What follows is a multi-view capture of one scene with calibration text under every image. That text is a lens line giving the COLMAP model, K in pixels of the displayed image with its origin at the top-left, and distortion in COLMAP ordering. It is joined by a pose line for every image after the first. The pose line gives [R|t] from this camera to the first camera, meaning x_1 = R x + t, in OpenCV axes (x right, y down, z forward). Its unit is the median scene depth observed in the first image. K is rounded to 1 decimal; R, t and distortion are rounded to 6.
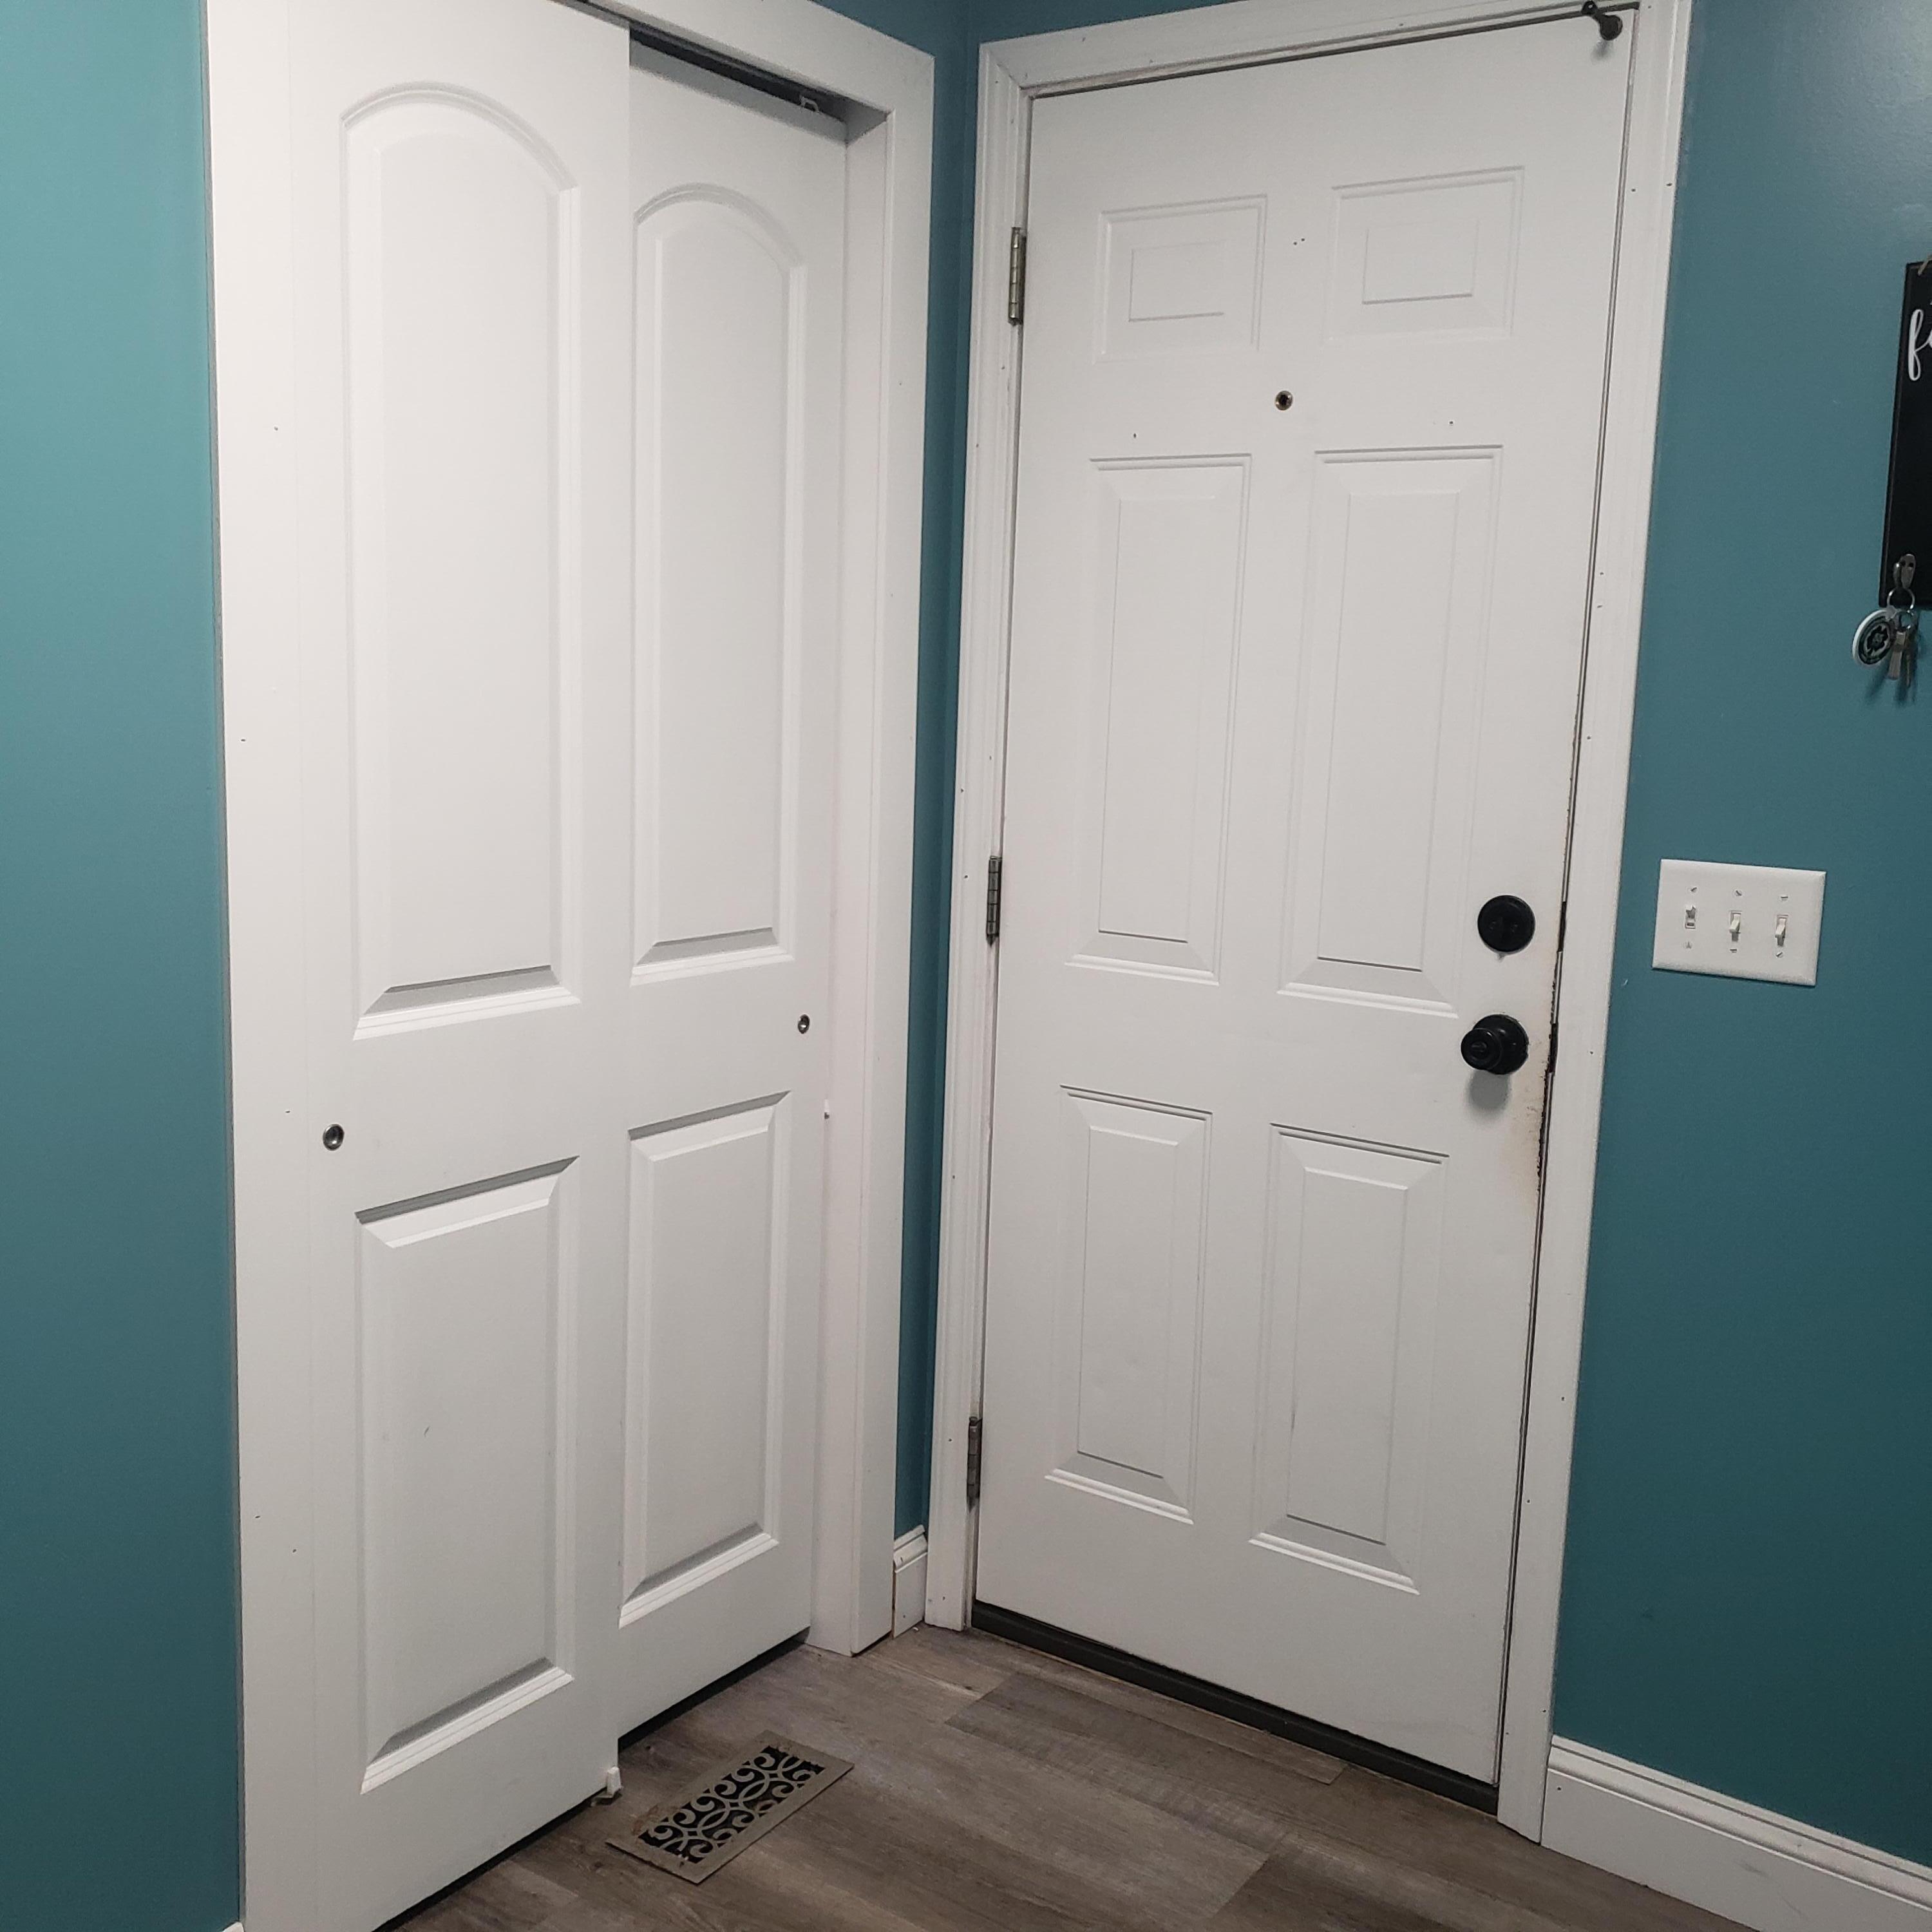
lens RADIAL K [[1994.4, 0, 966.0], [0, 1994.4, 966.0], [0, 0, 1]] dist [0.015100, -0.034731]
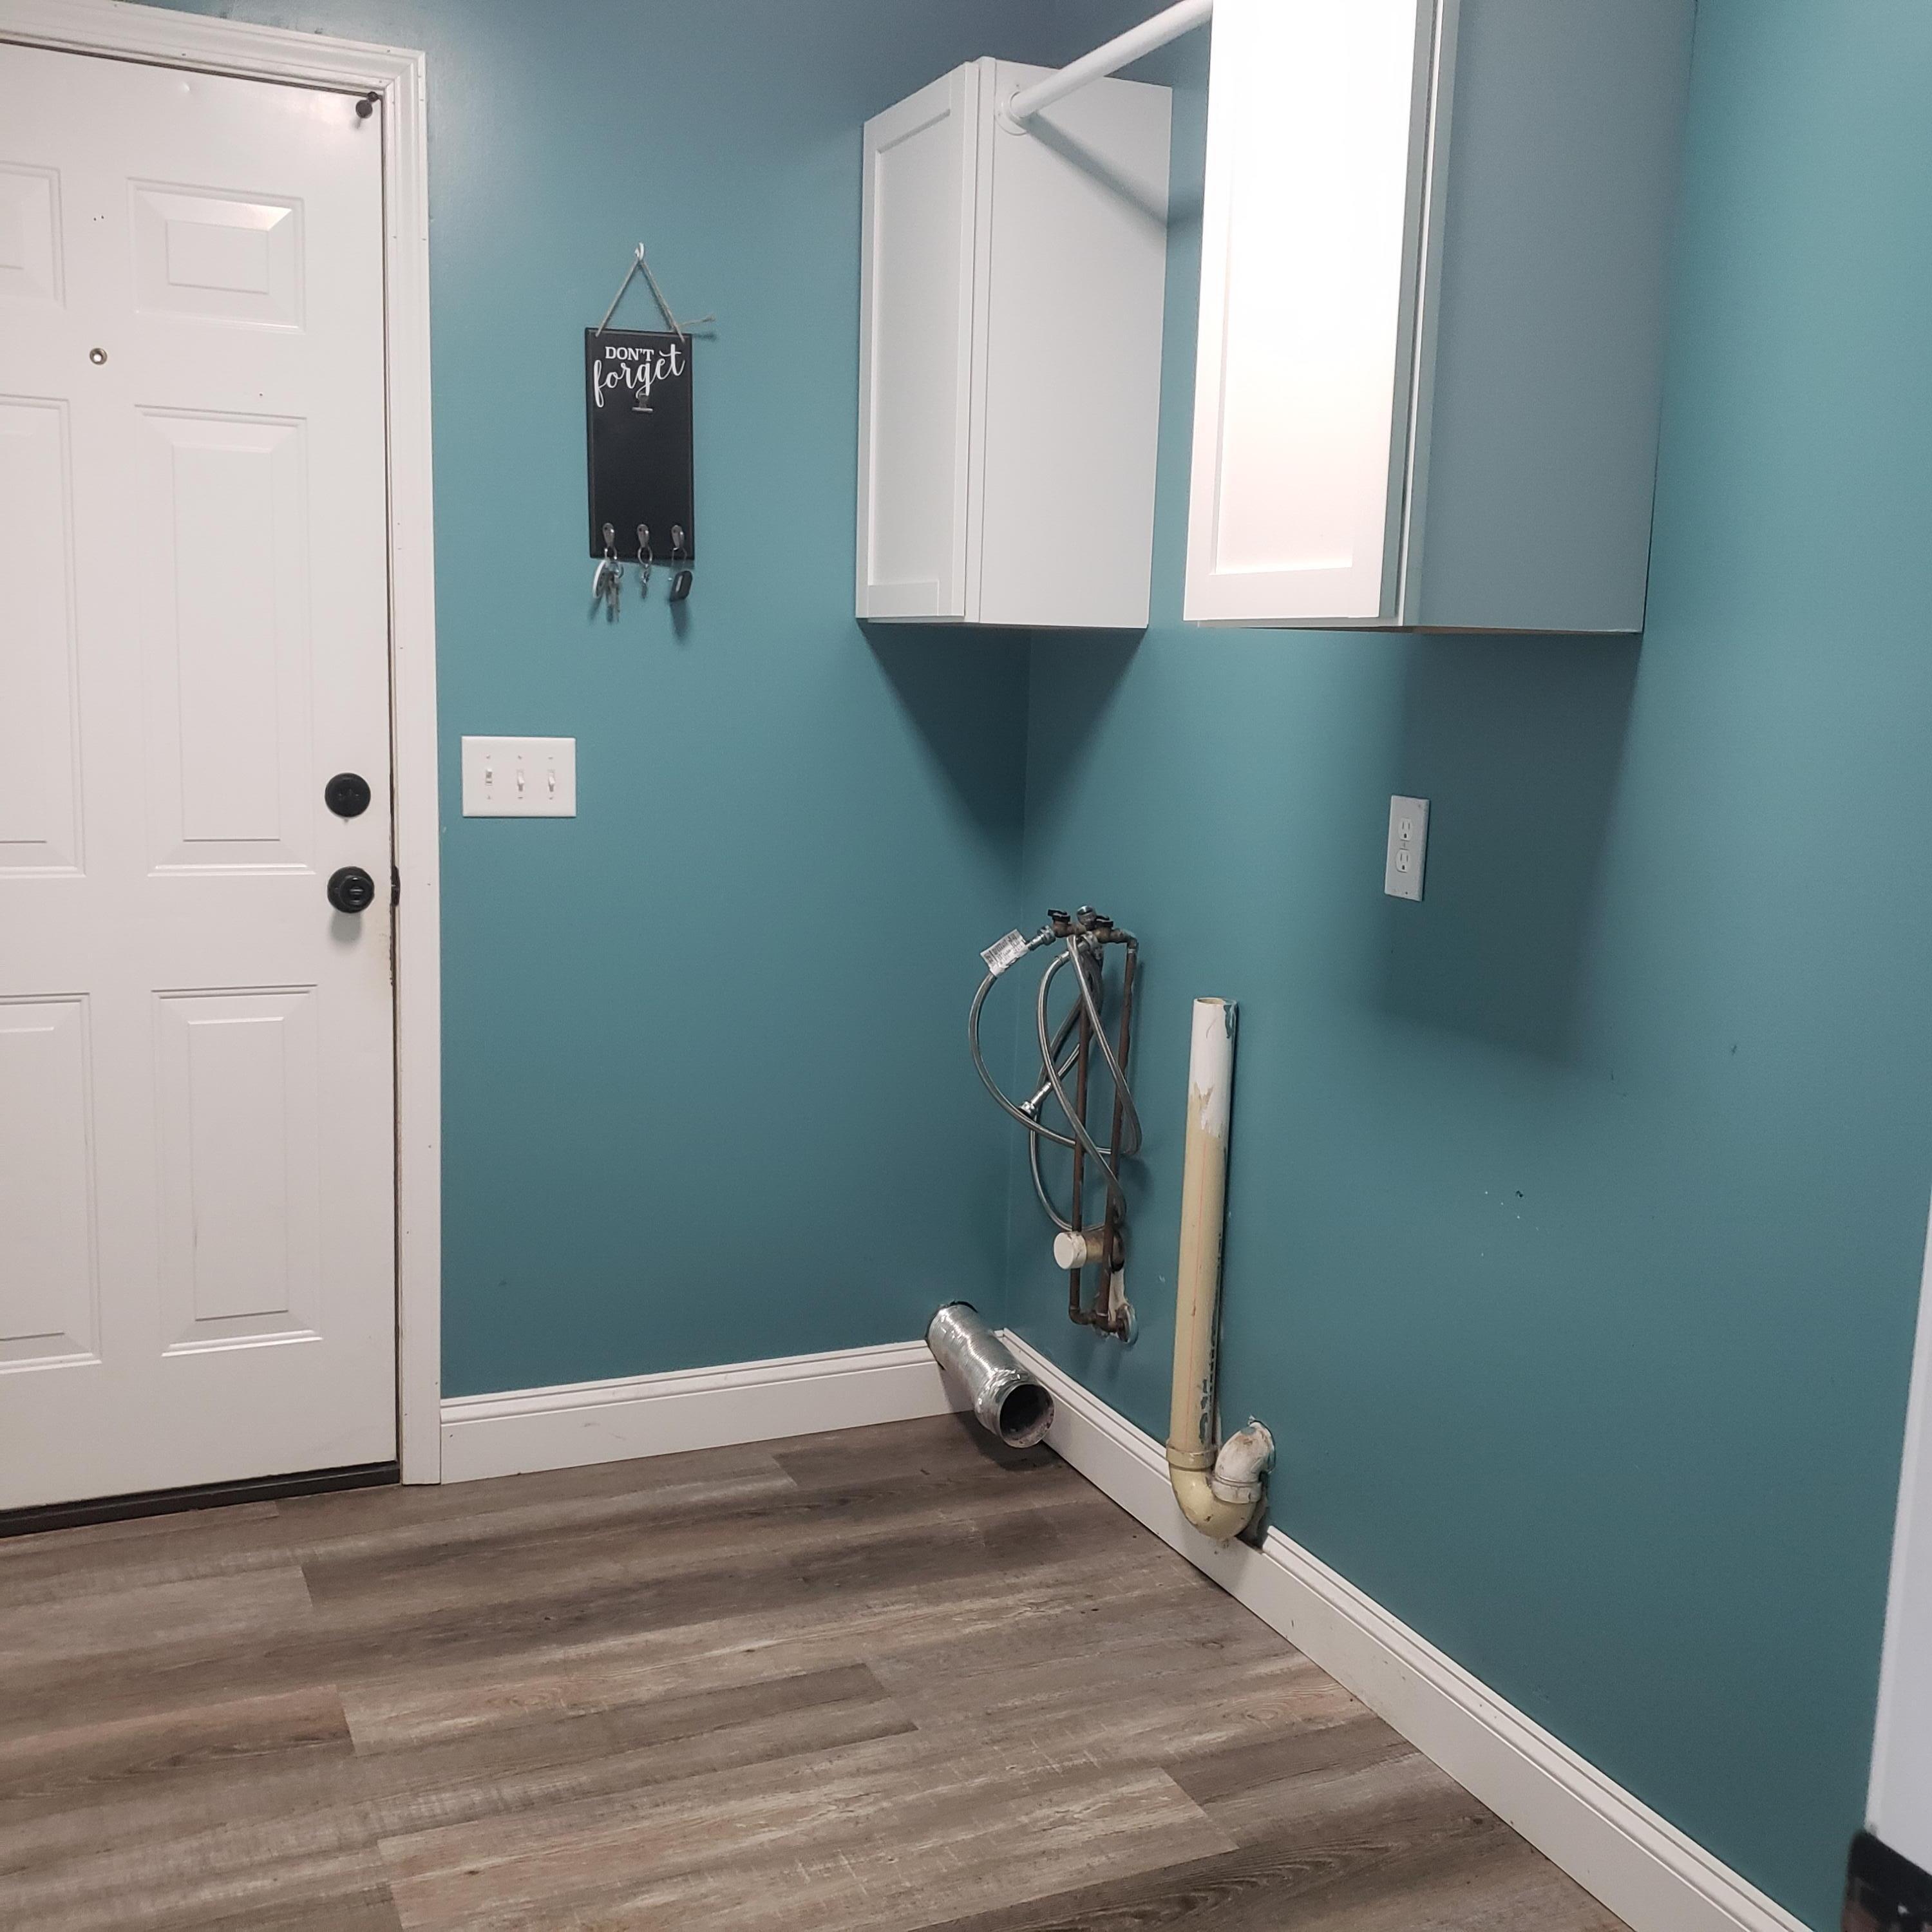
lens RADIAL K [[1994.4, 0, 966.0], [0, 1994.4, 966.0], [0, 0, 1]] dist [0.015100, -0.034731]
pose [[0.505714, -0.146847, 0.850111, -0.635622], [0.110018, 0.988338, 0.105277, -0.003920], [-0.855657, 0.040288, 0.515973, -0.000228]]
